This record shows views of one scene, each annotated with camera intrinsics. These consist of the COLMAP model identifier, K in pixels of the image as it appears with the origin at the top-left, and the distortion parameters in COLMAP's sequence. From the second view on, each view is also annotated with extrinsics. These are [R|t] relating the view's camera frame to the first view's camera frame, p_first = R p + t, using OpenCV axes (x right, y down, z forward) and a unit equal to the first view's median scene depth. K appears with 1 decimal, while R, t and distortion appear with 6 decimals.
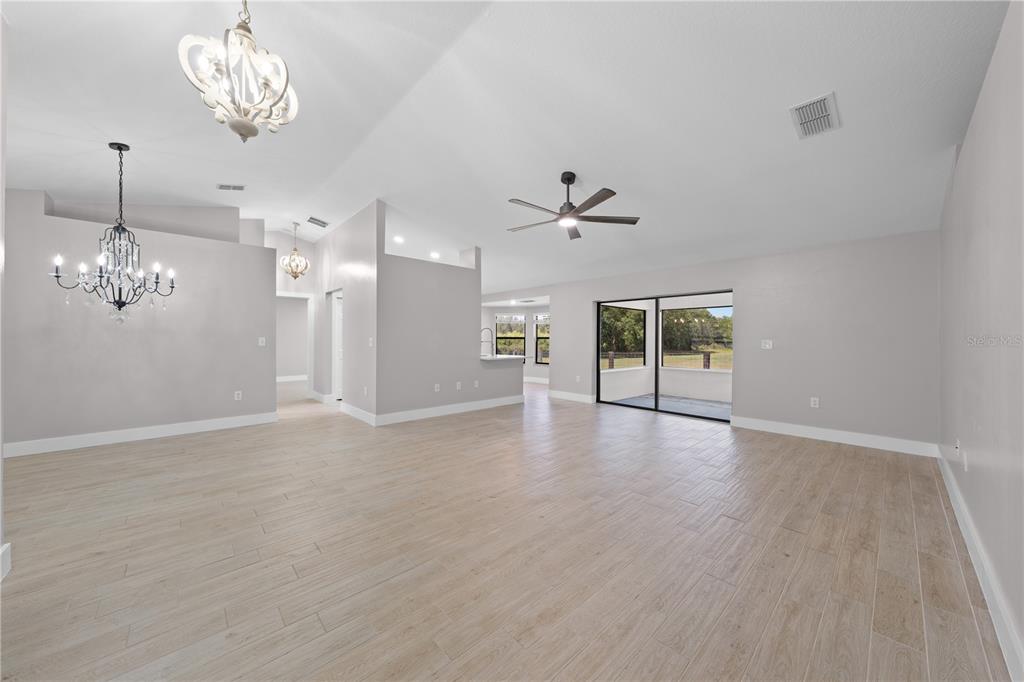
lens RADIAL K [[356.7, 0, 511.4], [0, 356.7, 340.0], [0, 0, 1]] dist [-0.000838, -0.000071]
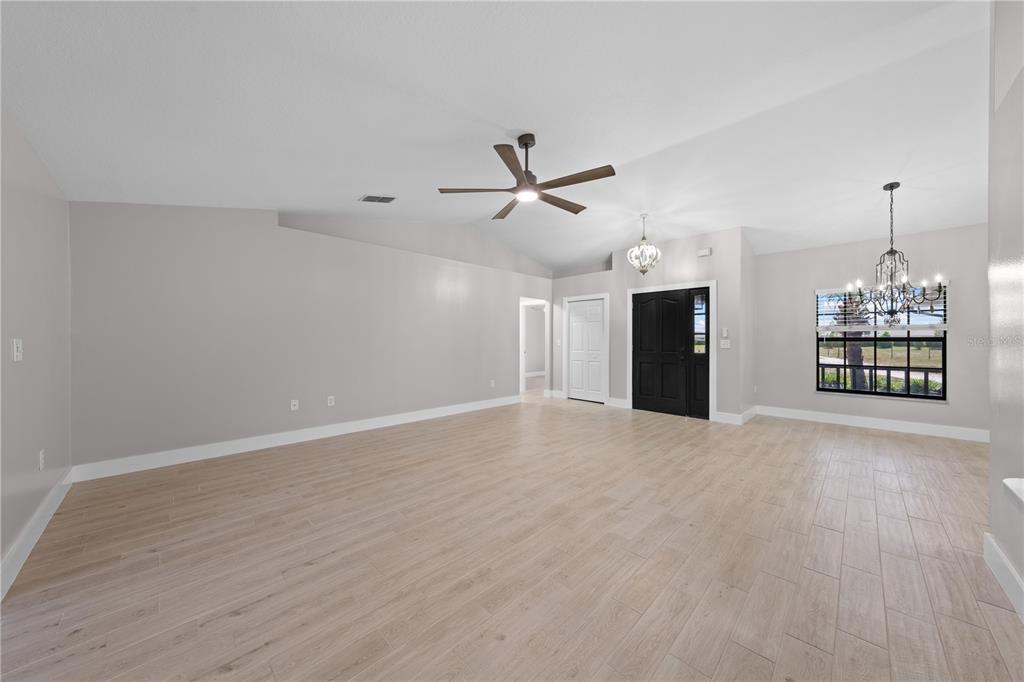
lens RADIAL K [[348.7, 0, 517.2], [0, 348.7, 340.5], [0, 0, 1]] dist [-0.000546, -0.000145]
pose [[-0.998558, -0.005444, -0.053406, 0.198302], [-0.005542, 0.999983, 0.001689, -0.000069], [0.053396, 0.001983, -0.998571, 1.611703]]
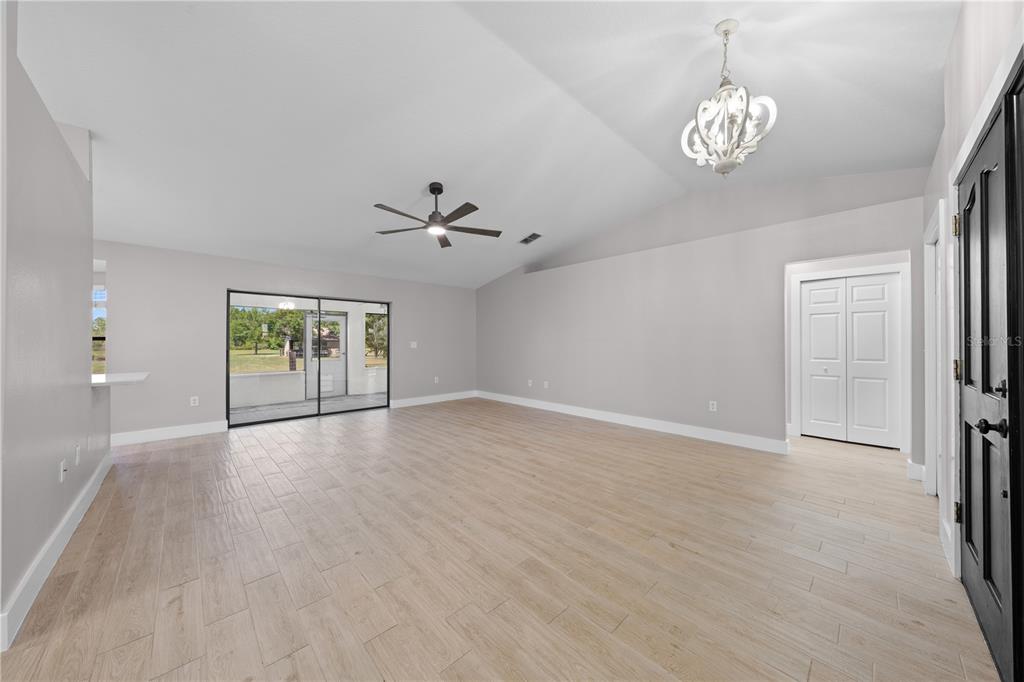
lens RADIAL K [[348.7, 0, 512.4], [0, 348.7, 339.7], [0, 0, 1]] dist [-0.000546, -0.000145]
pose [[-0.016376, 0.003290, 0.999860, -0.786922], [0.001577, 0.999993, -0.003265, -0.002661], [-0.999865, 0.001524, -0.016381, 0.712898]]
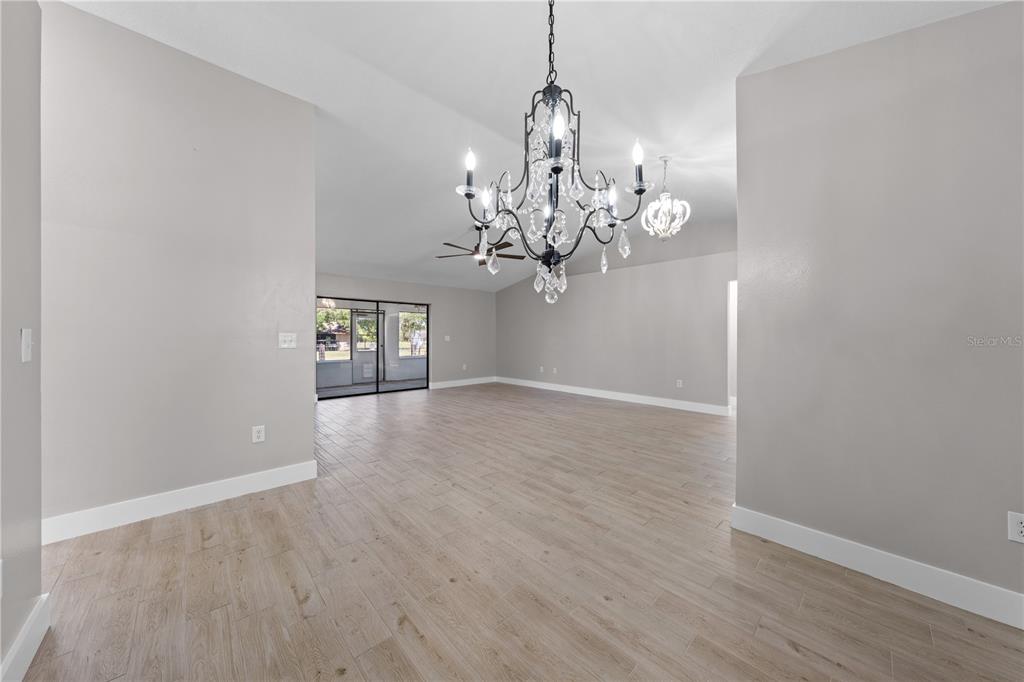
lens RADIAL K [[348.7, 0, 512.8], [0, 348.7, 336.1], [0, 0, 1]] dist [-0.000546, -0.000145]
pose [[-0.012974, -0.002002, 0.999914, -1.164171], [-0.001491, 0.999997, 0.001983, -0.002259], [-0.999915, -0.001465, -0.012977, 0.793528]]
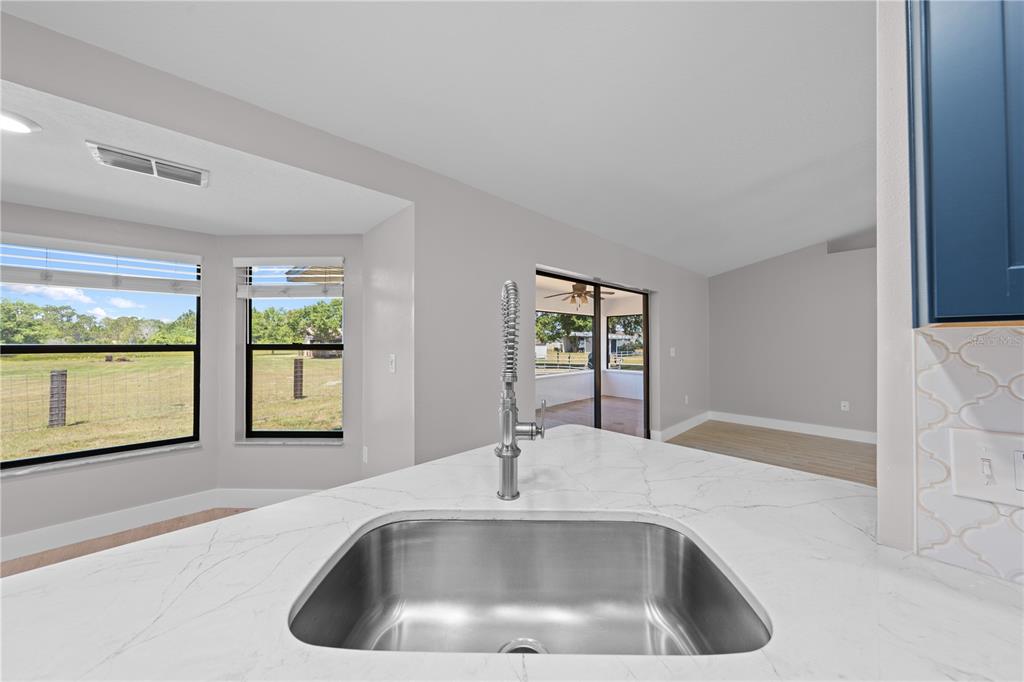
lens RADIAL K [[348.7, 0, 512.2], [0, 348.7, 340.5], [0, 0, 1]] dist [-0.000546, -0.000145]
pose [[-0.010997, 0.001217, 0.999939, -0.332273], [-0.001058, 0.999999, -0.001229, -0.020009], [-0.999939, -0.001072, -0.010995, 1.678166]]
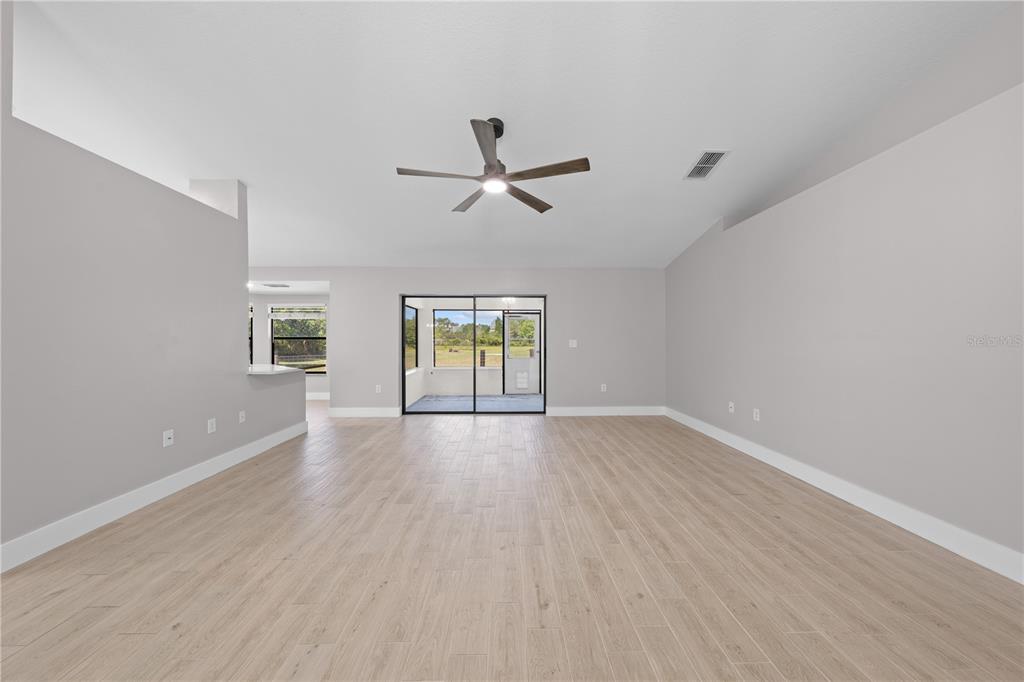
lens RADIAL K [[348.7, 0, 511.0], [0, 348.7, 342.1], [0, 0, 1]] dist [-0.000546, -0.000145]
pose [[0.663491, -0.008441, 0.748136, -0.341220], [0.004132, 0.999962, 0.007618, -0.002245], [-0.748173, -0.001963, 0.663501, 0.429863]]
